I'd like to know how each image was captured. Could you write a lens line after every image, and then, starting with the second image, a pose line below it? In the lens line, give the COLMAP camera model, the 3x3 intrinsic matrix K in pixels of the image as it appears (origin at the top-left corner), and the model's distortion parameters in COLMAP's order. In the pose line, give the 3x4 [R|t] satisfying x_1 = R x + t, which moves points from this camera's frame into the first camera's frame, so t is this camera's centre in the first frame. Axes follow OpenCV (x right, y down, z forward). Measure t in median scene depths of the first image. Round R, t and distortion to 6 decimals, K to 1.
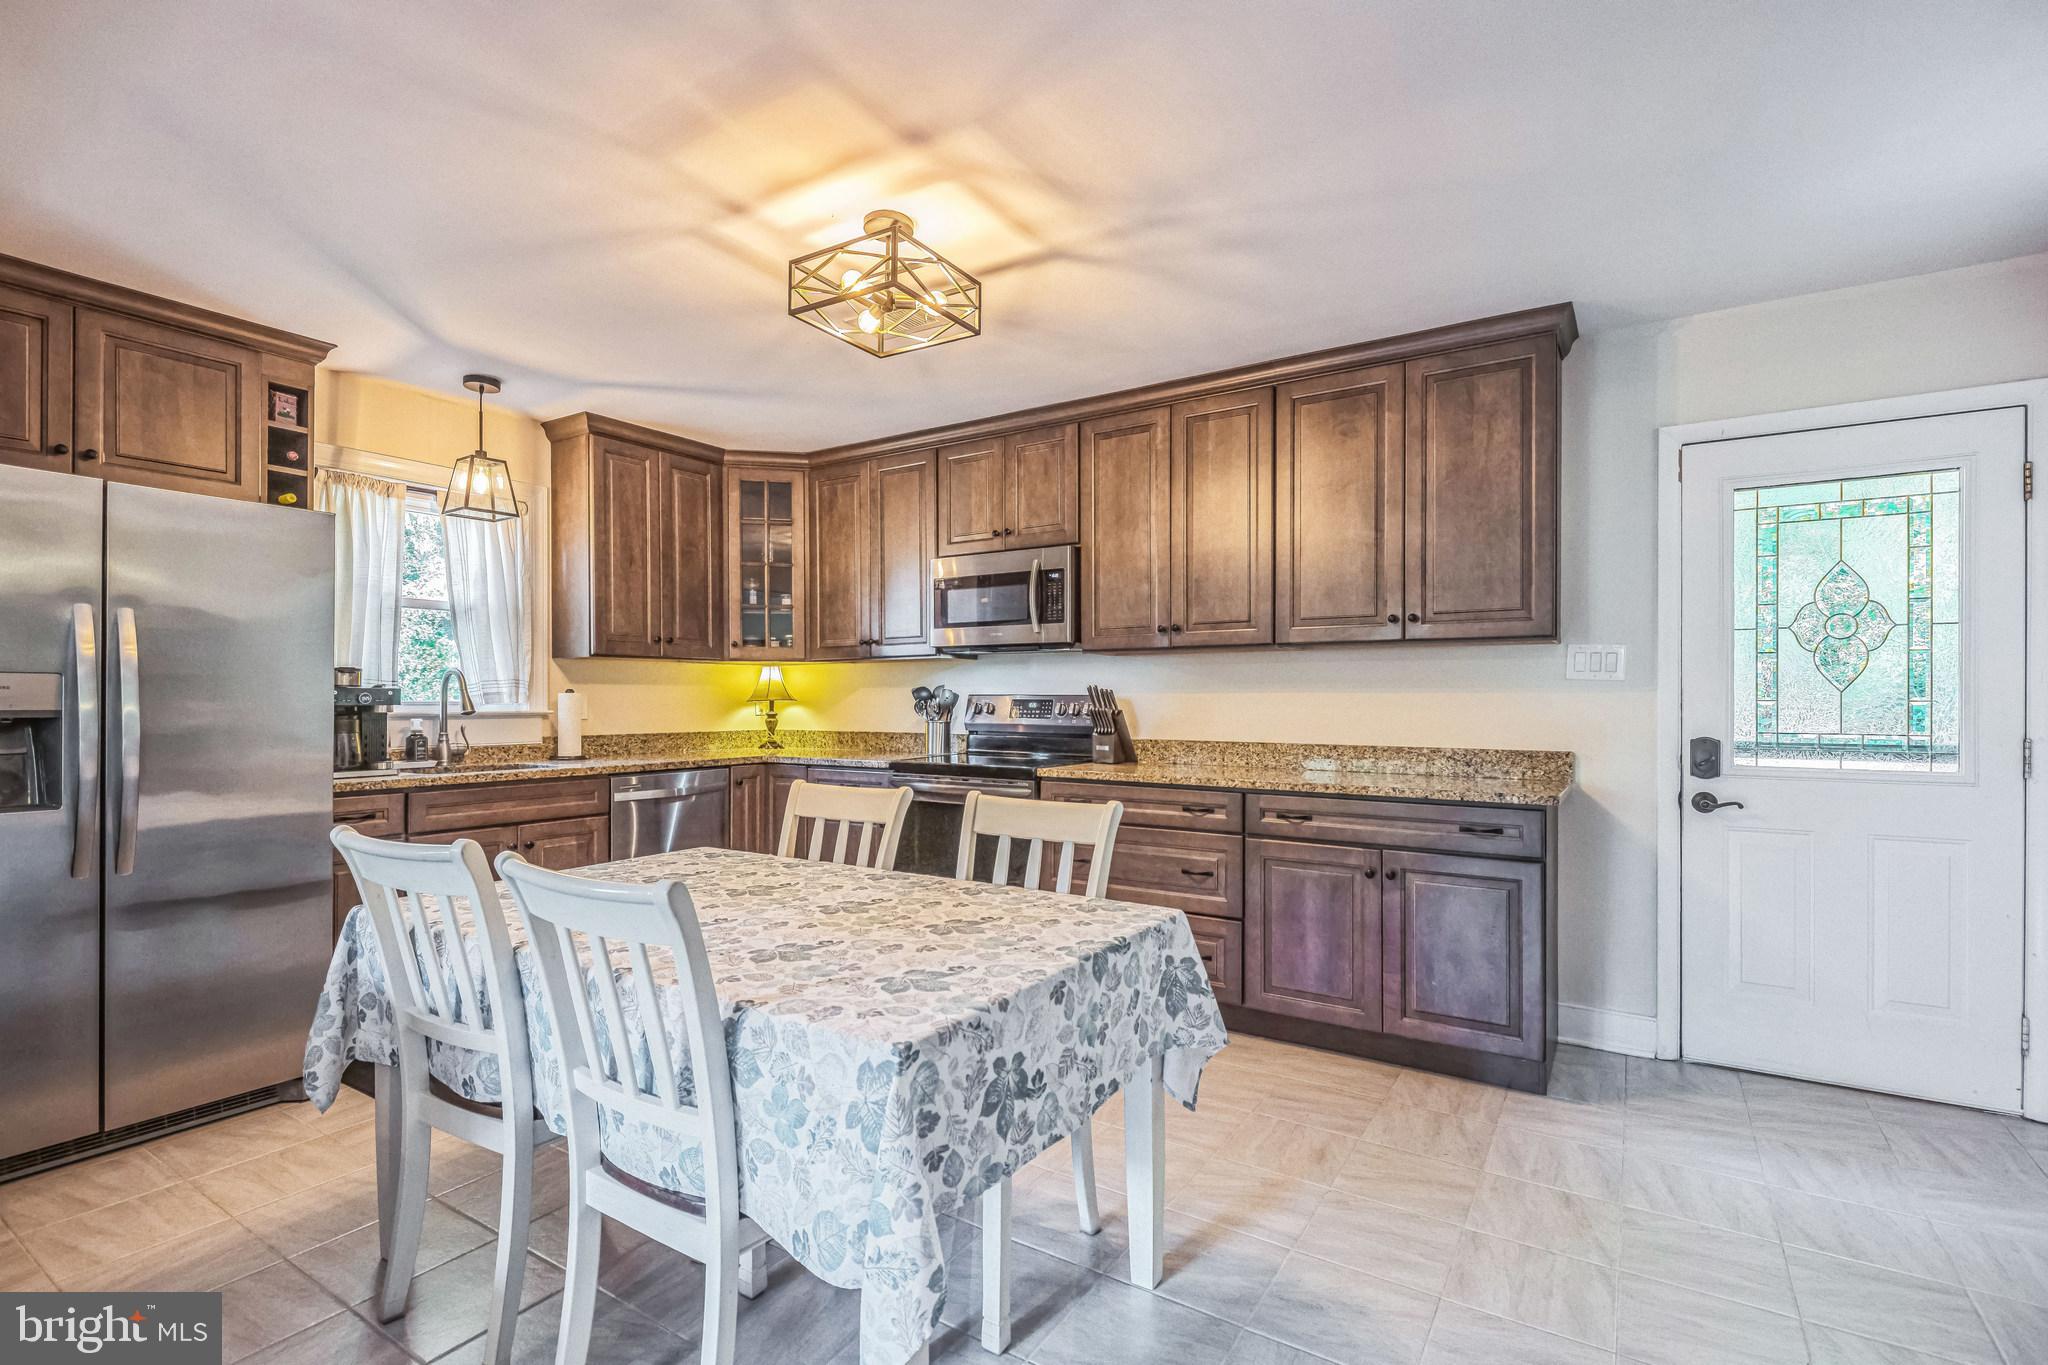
lens RADIAL K [[933.3, 0, 1029.7], [0, 933.3, 689.9], [0, 0, 1]] dist [0.029382, -0.017126]
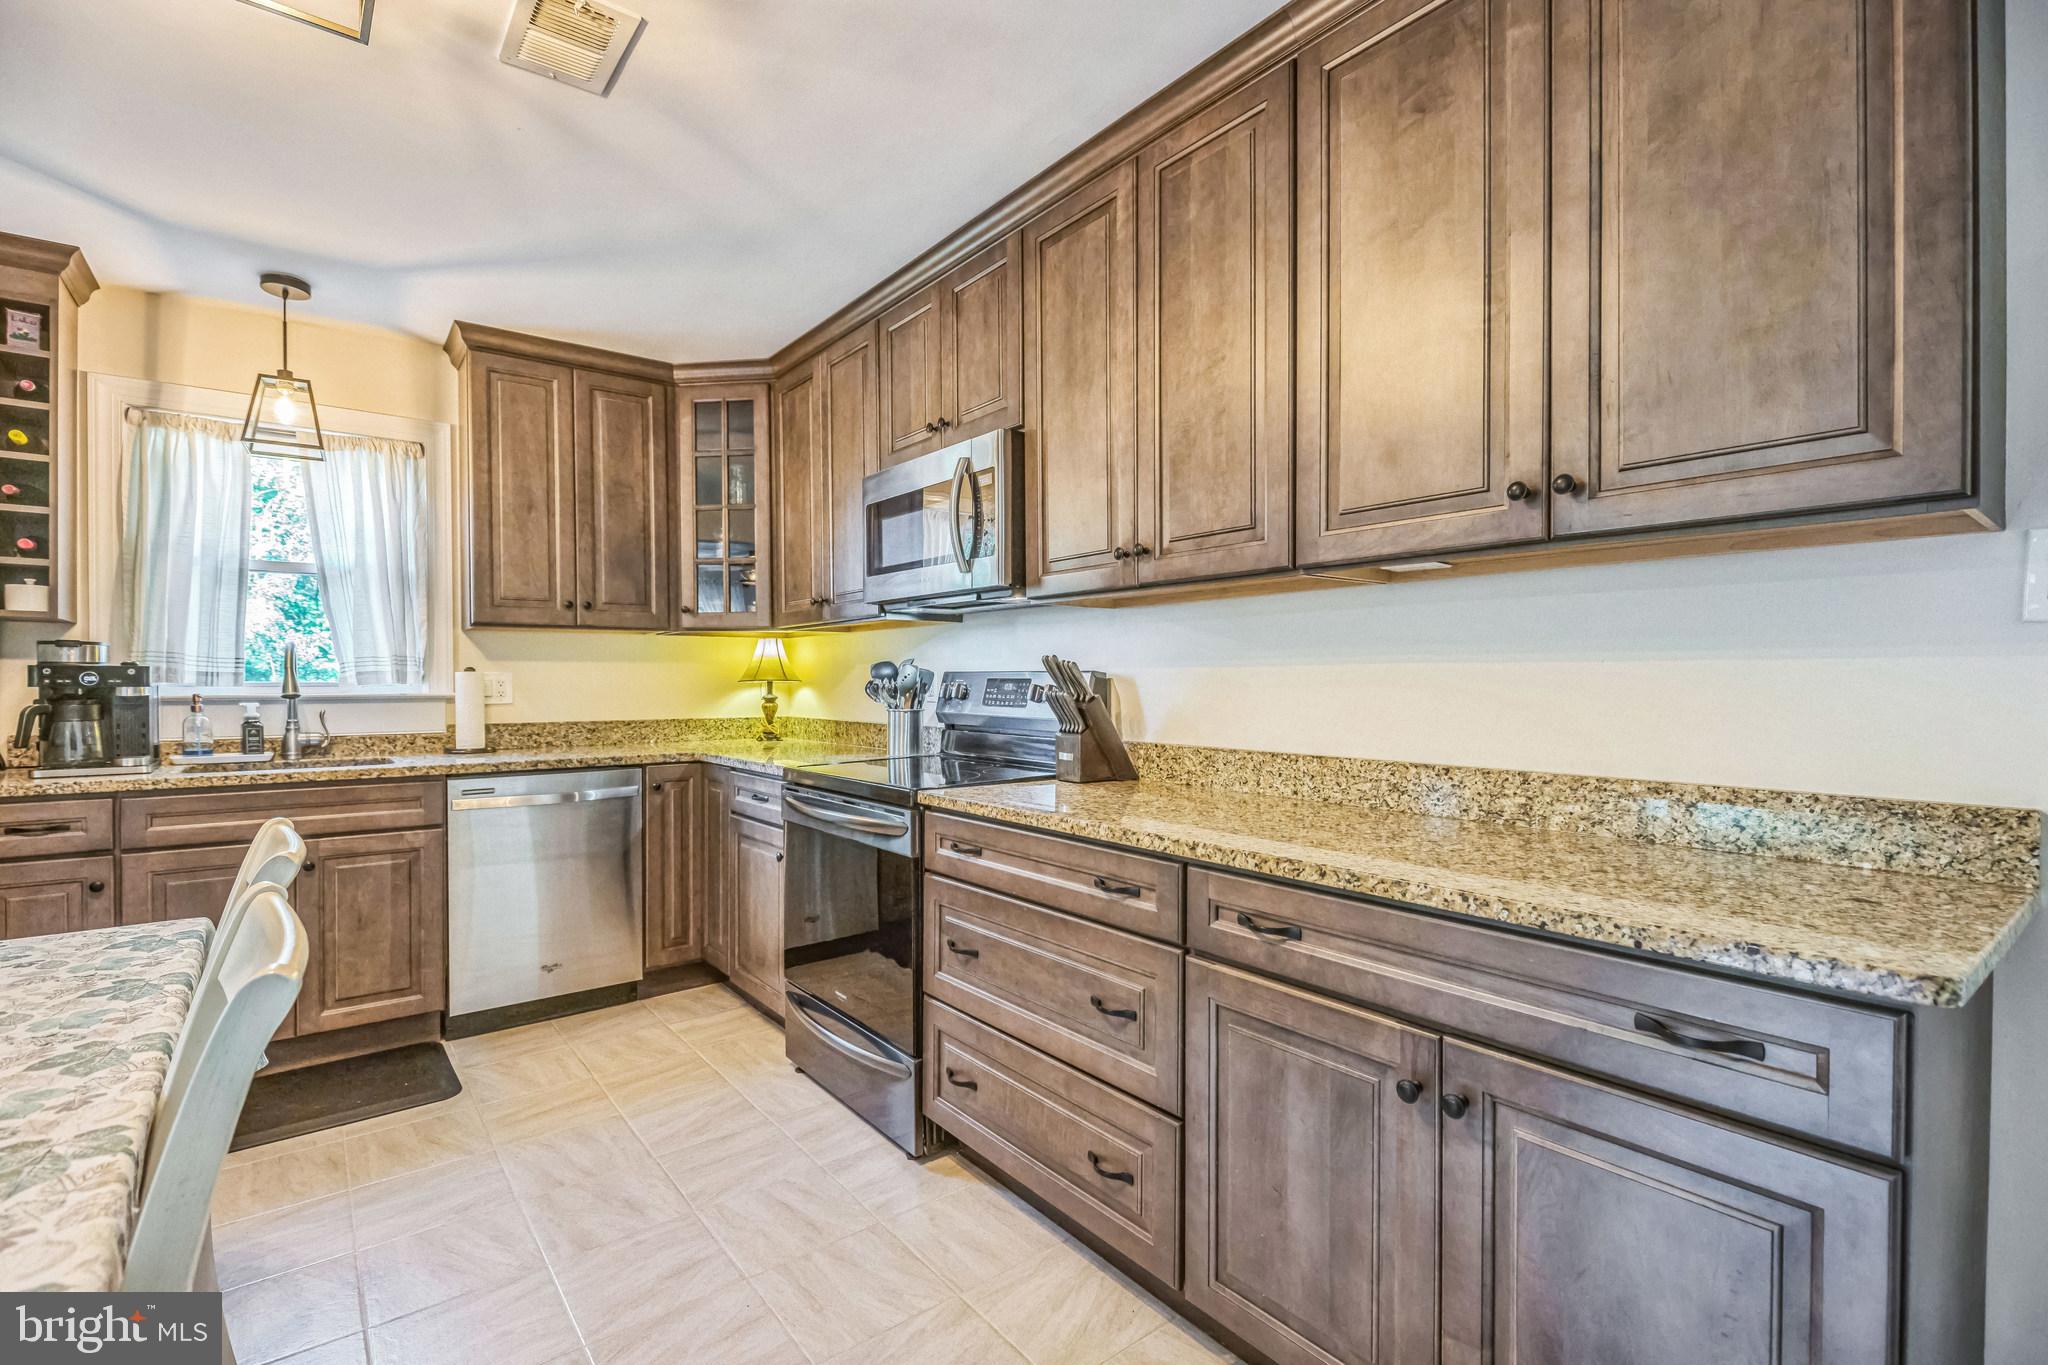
lens RADIAL K [[931.1, 0, 1024.0], [0, 931.1, 682.5], [0, 0, 1]] dist [0.022703, -0.013628]
pose [[0.945280, -0.001266, -0.326258, 0.278472], [0.005498, 0.999912, 0.012047, 0.006263], [0.326214, -0.013182, 0.945204, 0.453367]]
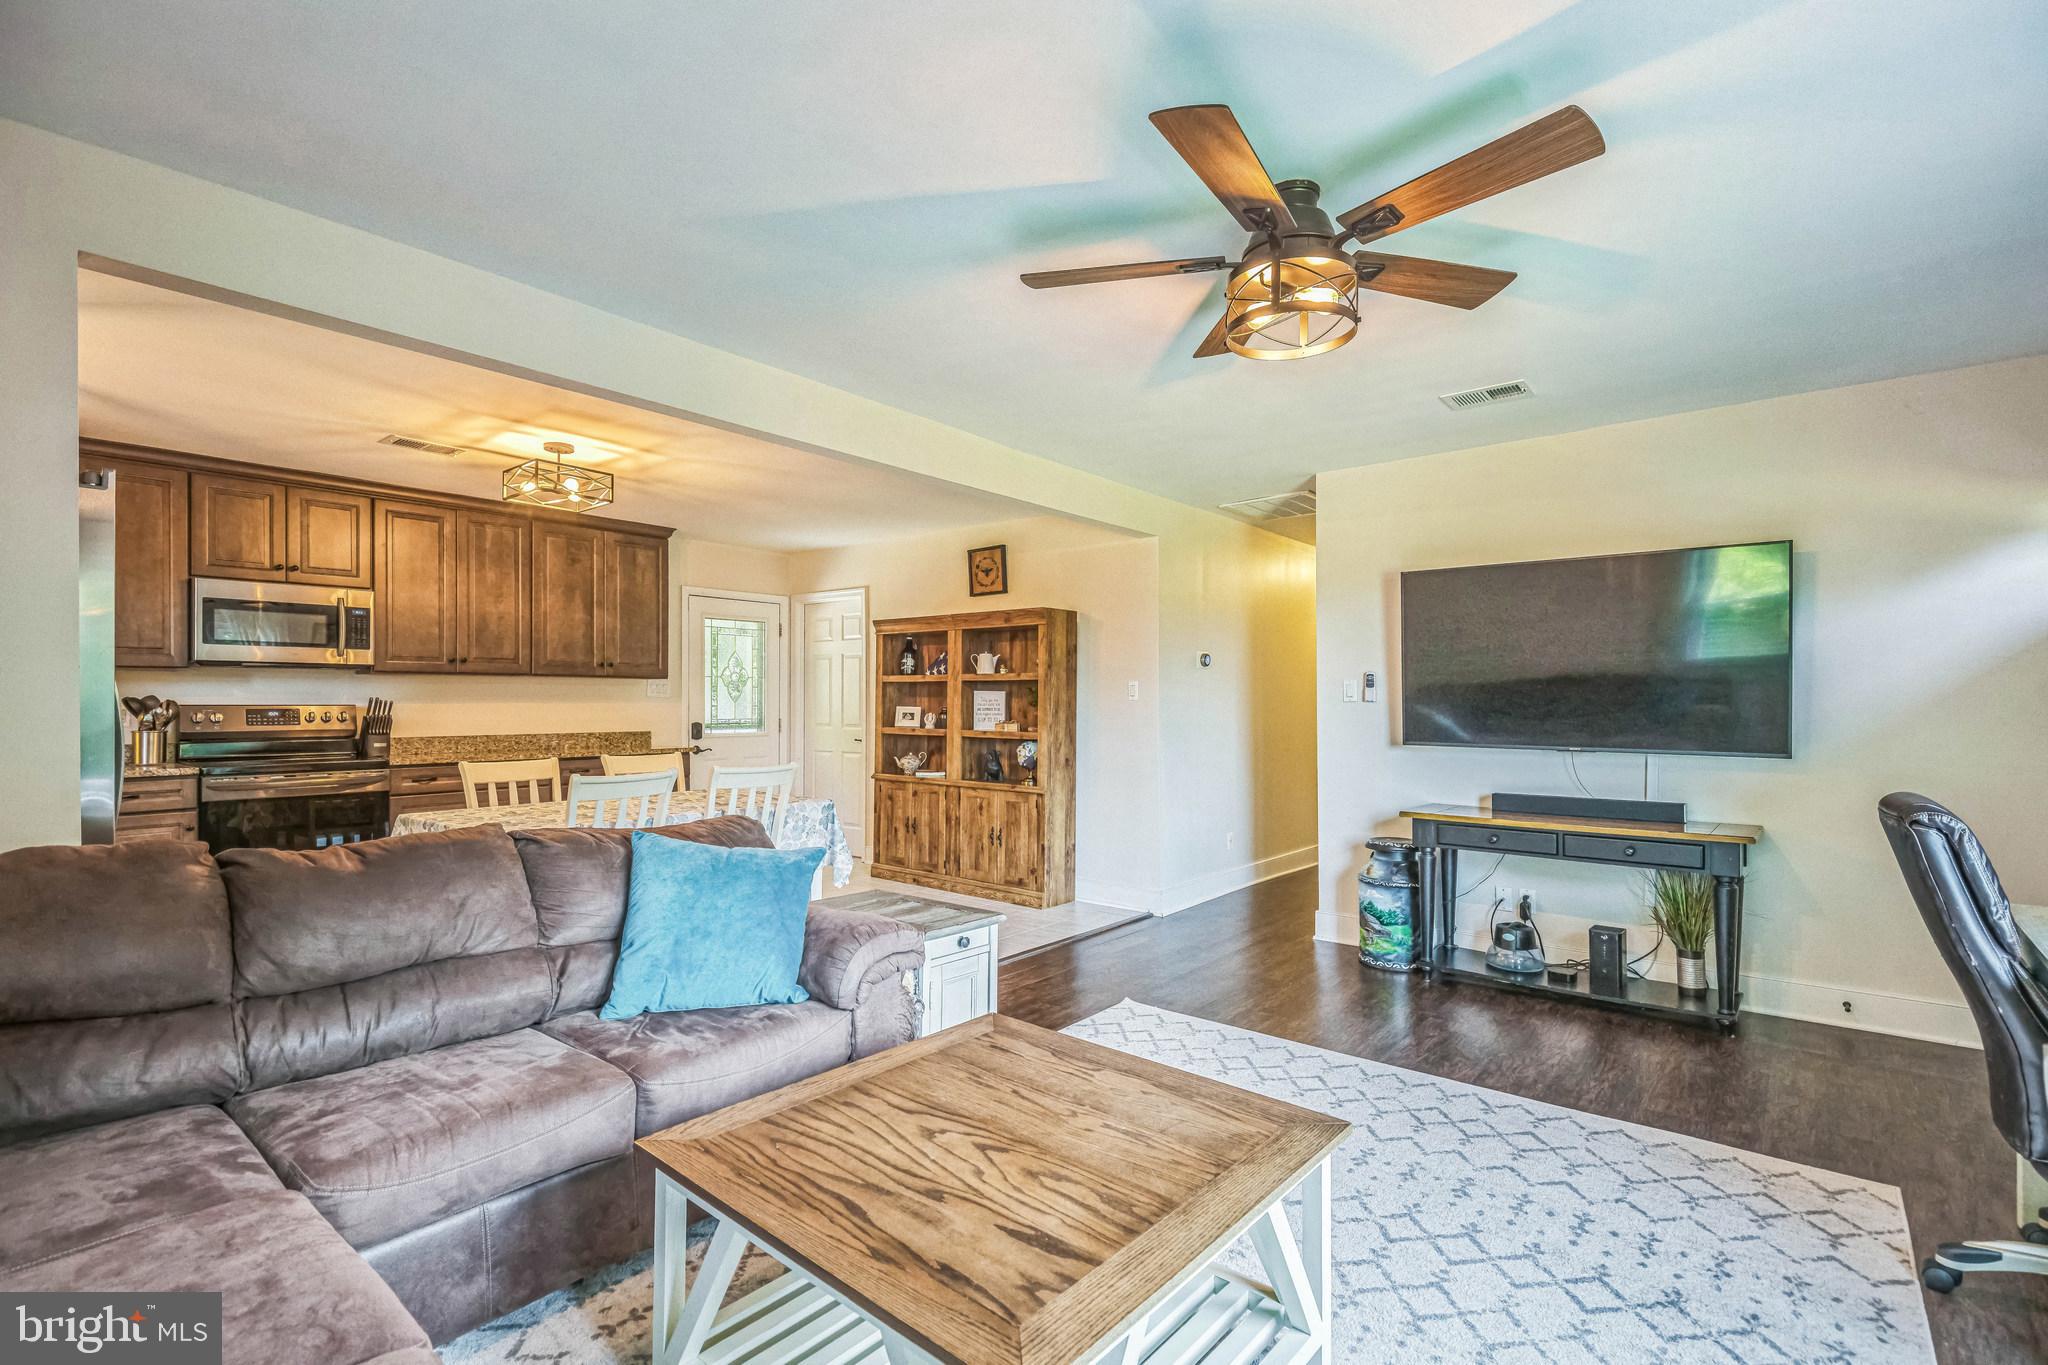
lens RADIAL K [[933.3, 0, 1029.7], [0, 933.3, 689.9], [0, 0, 1]] dist [0.029382, -0.017126]
pose [[0.127039, 0.013108, 0.991811, -1.245996], [-0.005705, 0.999906, -0.012484, -0.004595], [-0.991881, -0.004072, 0.127102, -0.090785]]
